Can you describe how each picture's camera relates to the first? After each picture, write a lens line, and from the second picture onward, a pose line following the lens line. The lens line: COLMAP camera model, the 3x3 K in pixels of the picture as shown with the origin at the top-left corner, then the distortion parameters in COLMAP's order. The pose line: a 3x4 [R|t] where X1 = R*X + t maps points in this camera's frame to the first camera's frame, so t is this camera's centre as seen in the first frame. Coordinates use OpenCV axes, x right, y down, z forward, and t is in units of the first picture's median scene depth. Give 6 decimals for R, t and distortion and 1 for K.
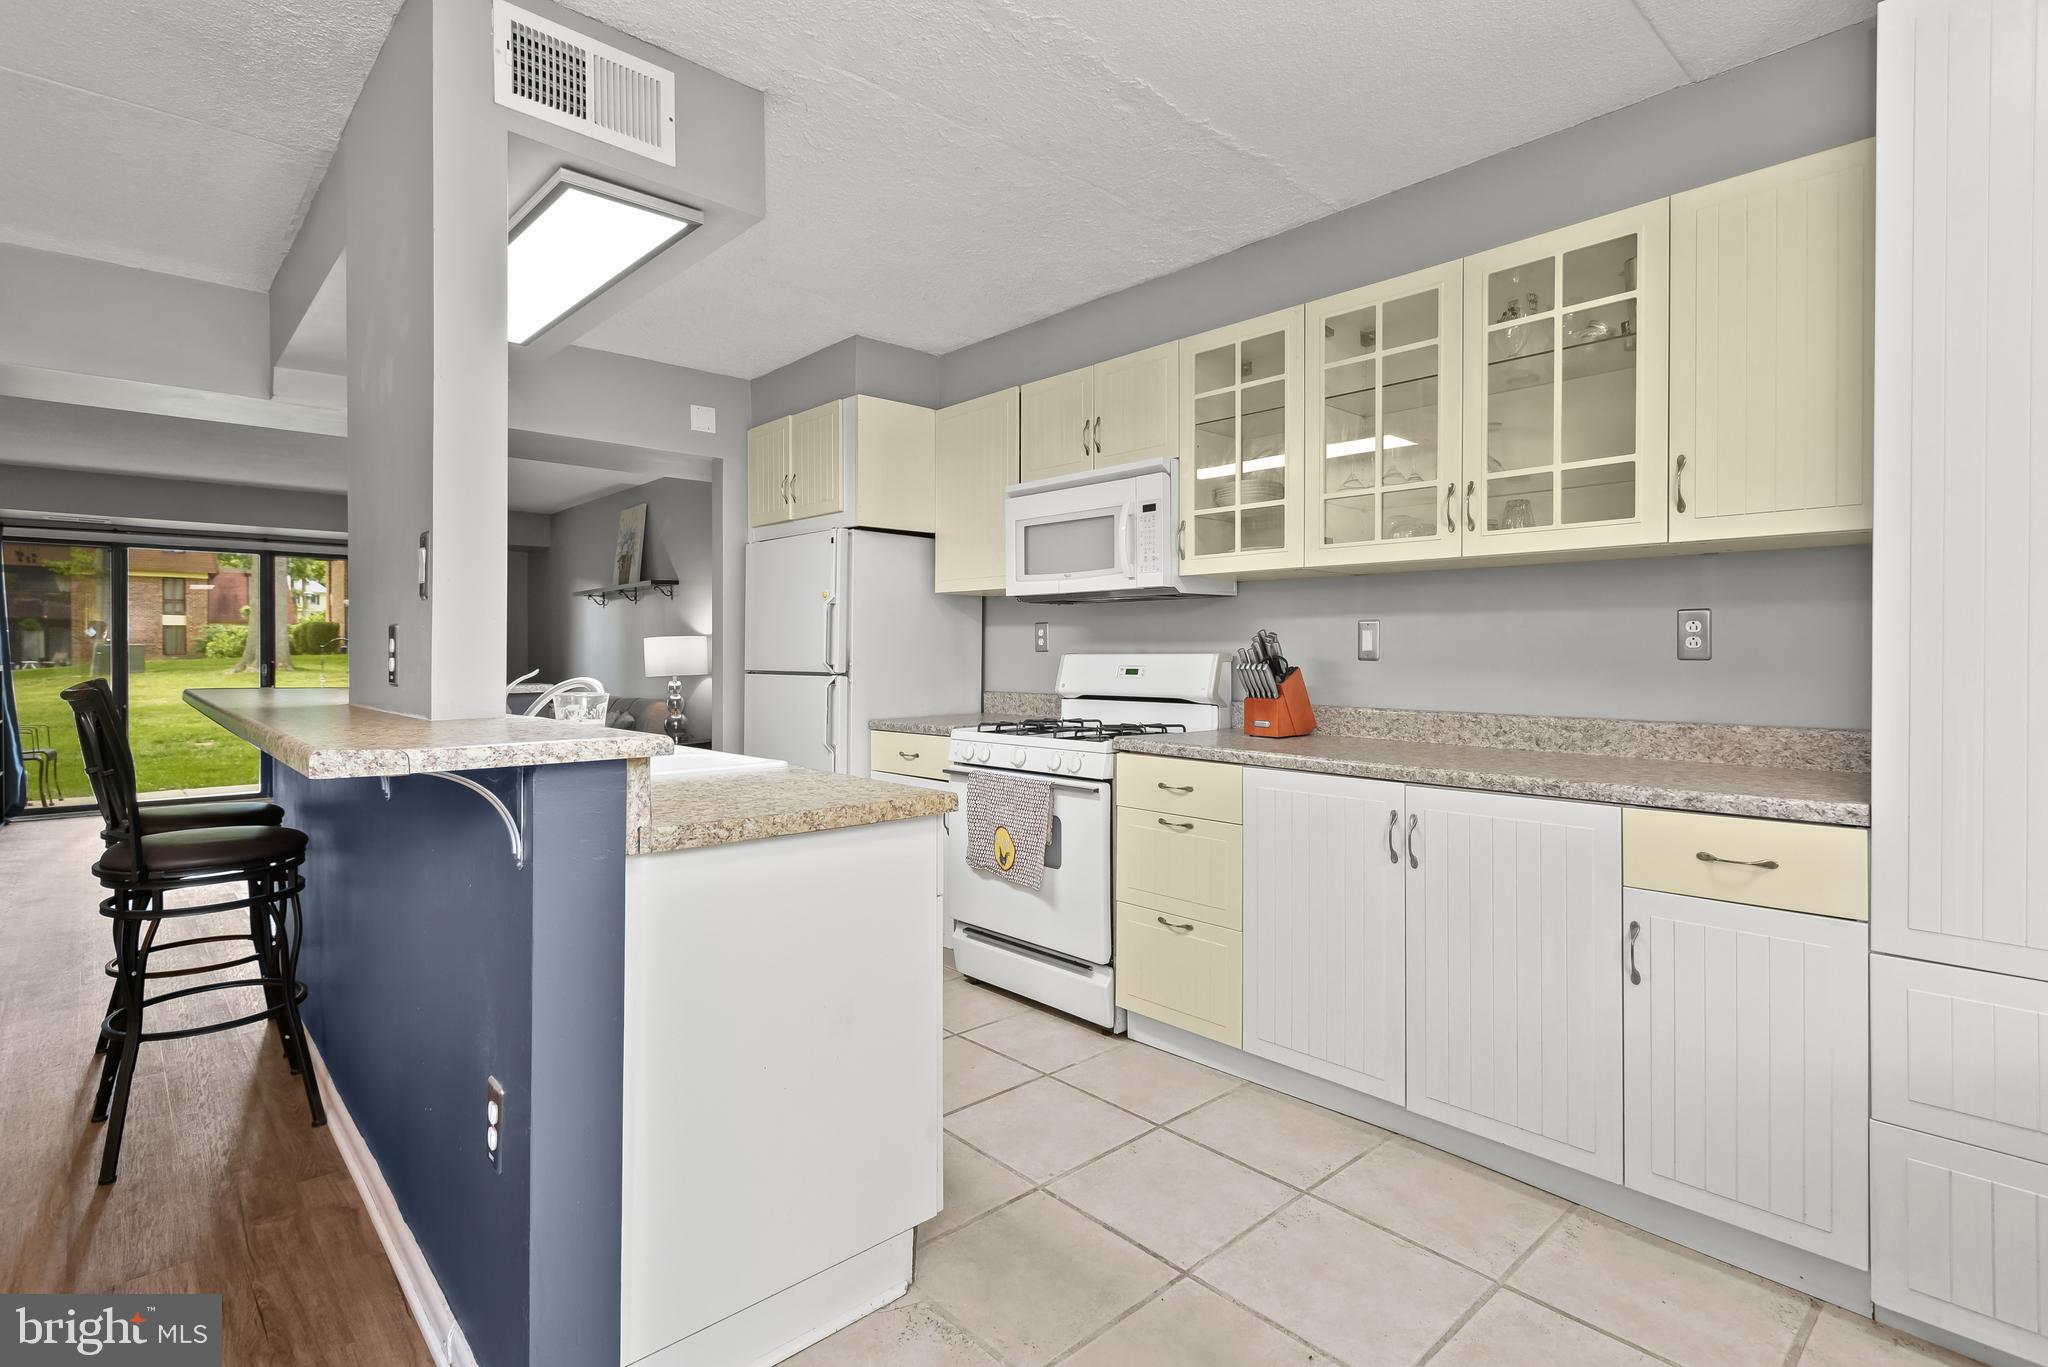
lens RADIAL K [[1000.9, 0, 1024.8], [0, 1000.9, 660.9], [0, 0, 1]] dist [-0.000941, 0.001323]
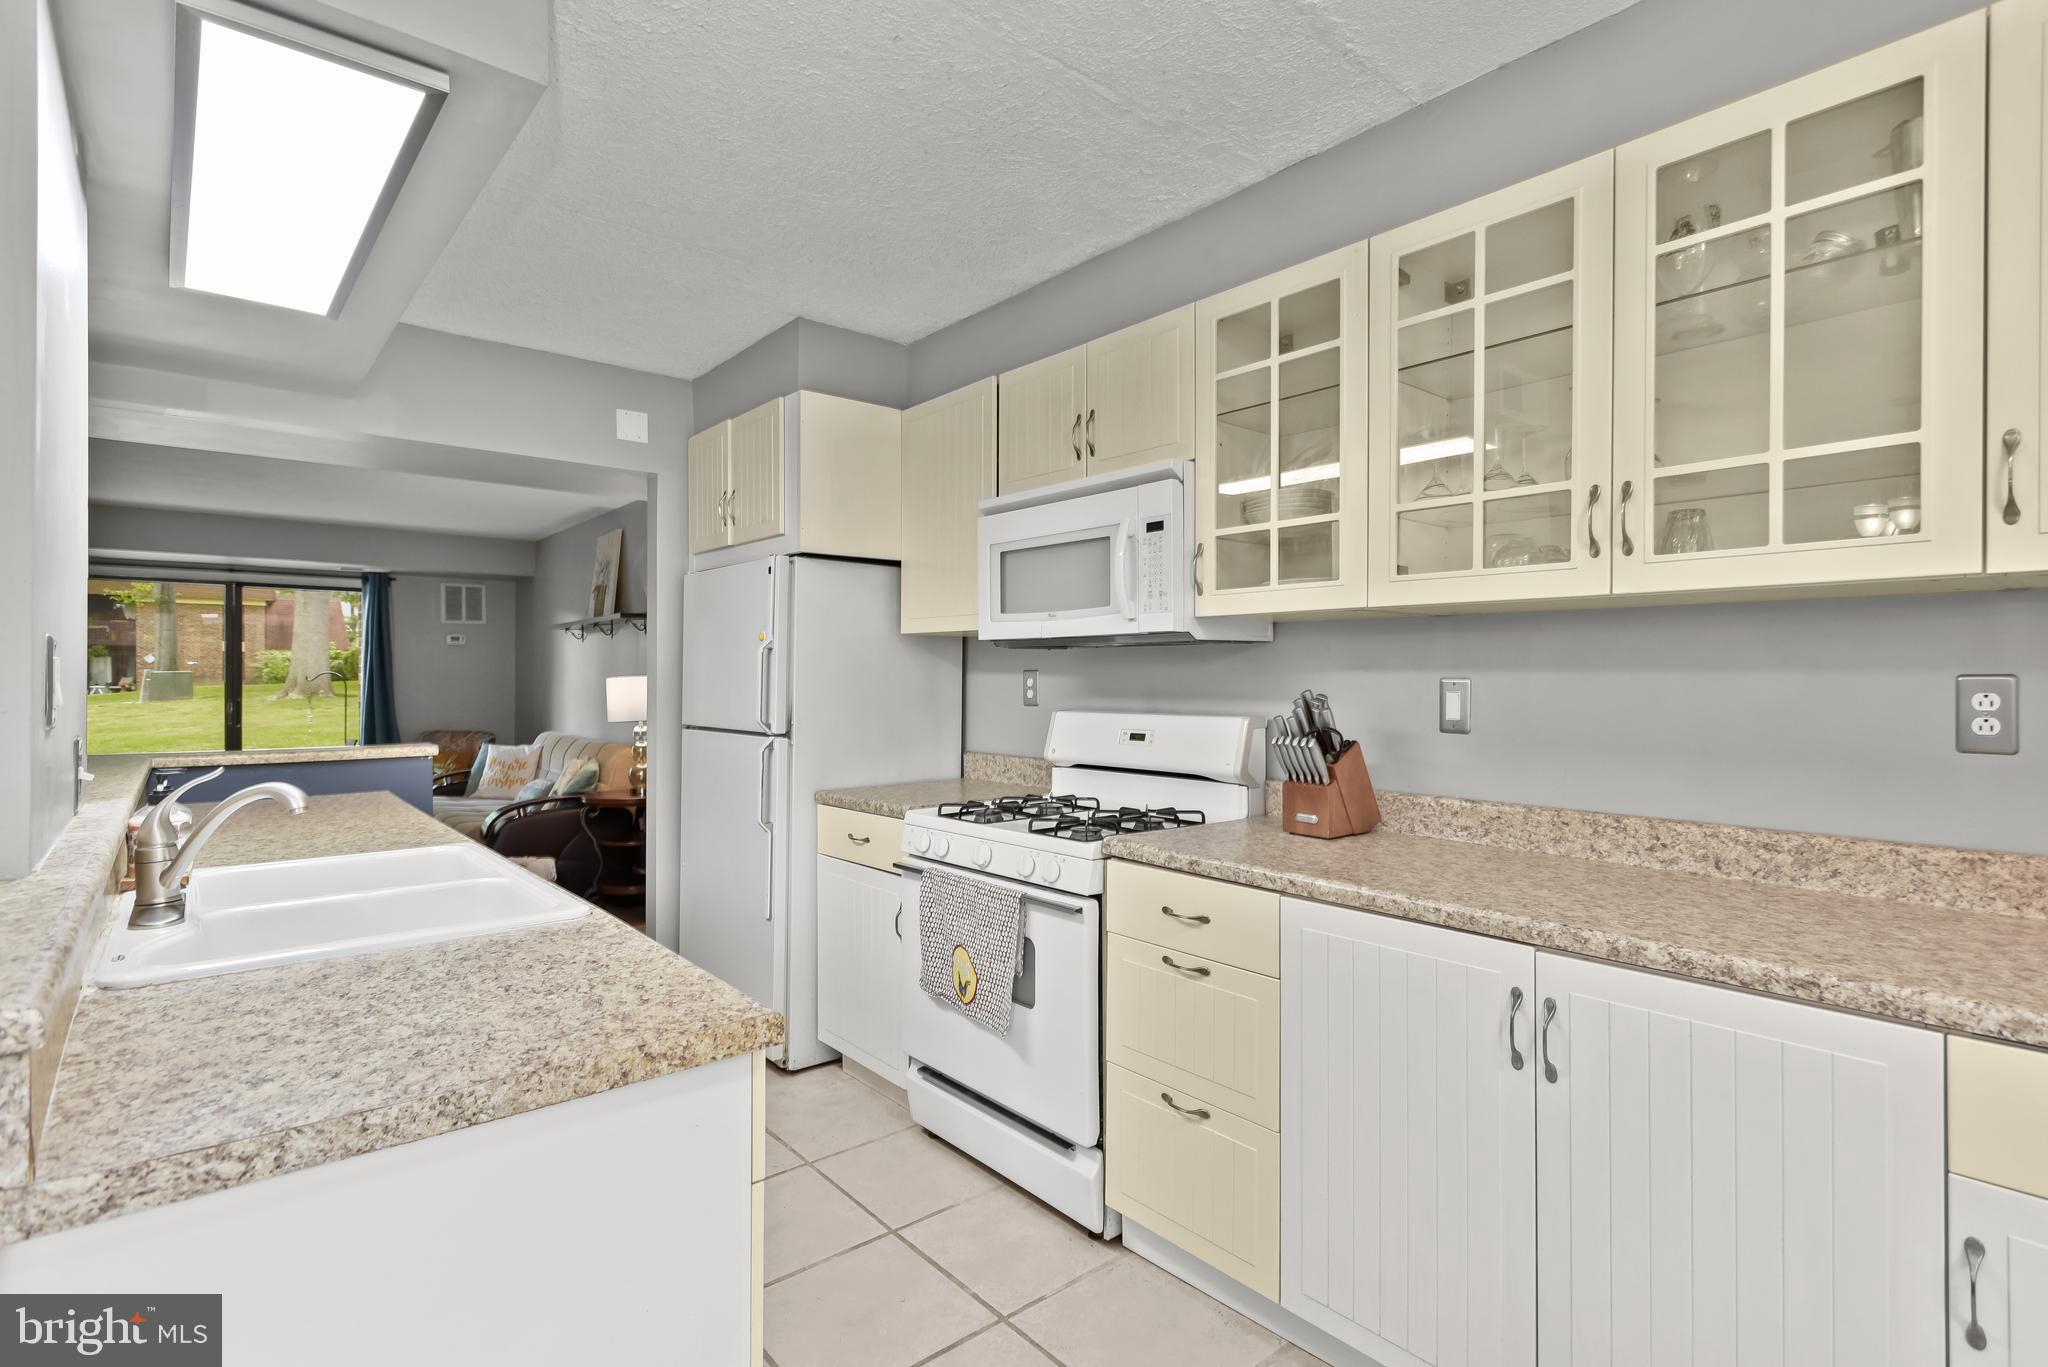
lens RADIAL K [[987.2, 0, 1018.3], [0, 987.2, 682.1], [0, 0, 1]] dist [0.000449, -0.000116]
pose [[0.998959, 0.001157, -0.045604, 0.057412], [-0.001257, 0.999997, -0.002158, -0.035234], [0.045601, 0.002213, 0.998957, 0.263156]]
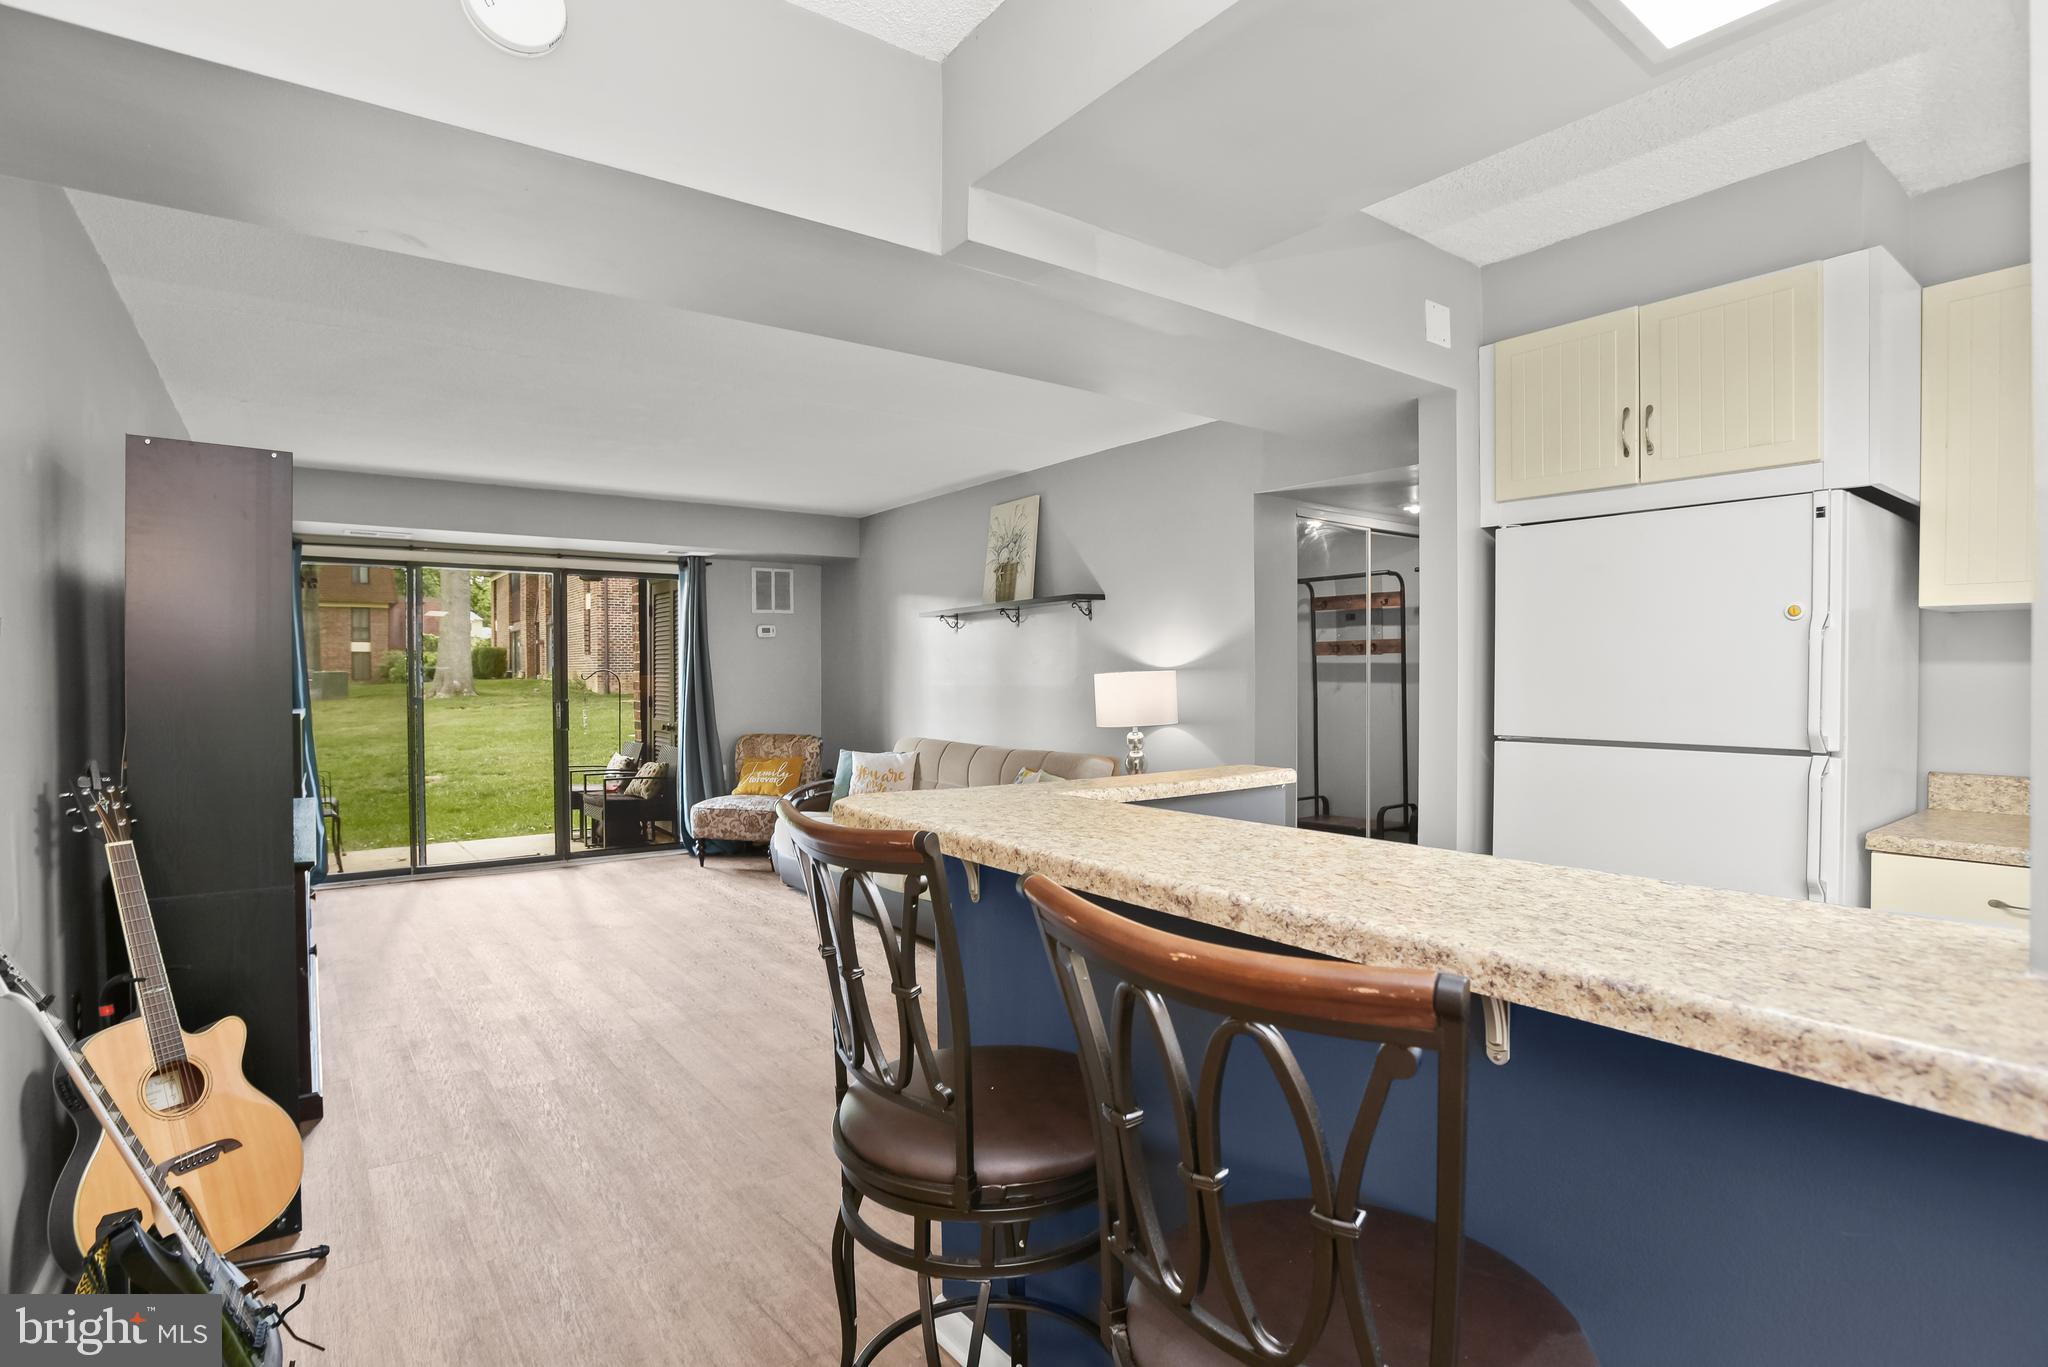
lens RADIAL K [[1008.7, 0, 991.0], [0, 1008.7, 693.1], [0, 0, 1]] dist [-0.064670, 0.000011]
pose [[0.992458, -0.001545, -0.122576, -0.731912], [0.003138, 0.999913, 0.012801, -0.035716], [0.122545, -0.013089, 0.992377, 0.519734]]
